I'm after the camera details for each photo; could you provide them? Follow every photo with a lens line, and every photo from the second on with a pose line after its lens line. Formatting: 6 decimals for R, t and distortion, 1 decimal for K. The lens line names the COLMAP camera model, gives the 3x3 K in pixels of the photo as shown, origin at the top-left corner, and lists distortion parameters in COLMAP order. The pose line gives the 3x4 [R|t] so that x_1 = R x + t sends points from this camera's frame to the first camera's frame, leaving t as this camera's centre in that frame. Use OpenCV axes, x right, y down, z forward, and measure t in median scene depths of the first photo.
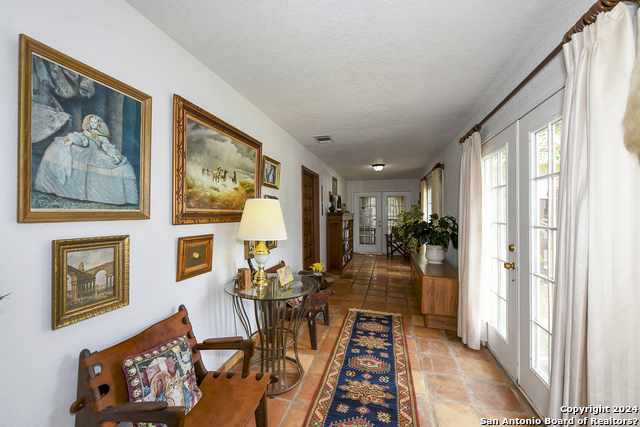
lens RADIAL K [[253.6, 0, 320.8], [0, 253.6, 213.5], [0, 0, 1]] dist [-0.004088, -0.000431]
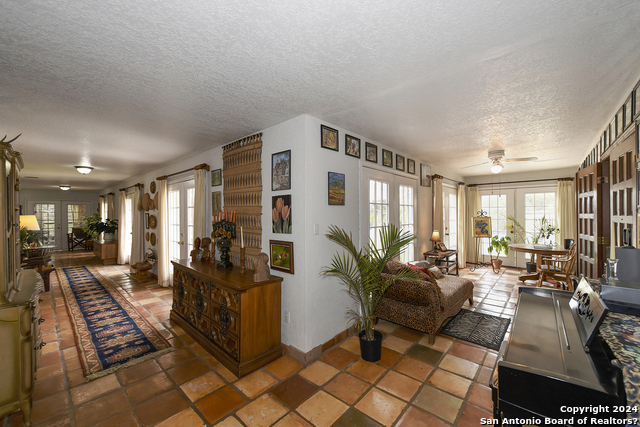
lens RADIAL K [[253.6, 0, 322.0], [0, 253.6, 213.5], [0, 0, 1]] dist [-0.004088, -0.000431]
pose [[0.453346, 0.002260, 0.891332, -0.541705], [0.004527, 0.999978, -0.004838, -0.018338], [-0.891323, 0.006229, 0.453326, -1.348400]]
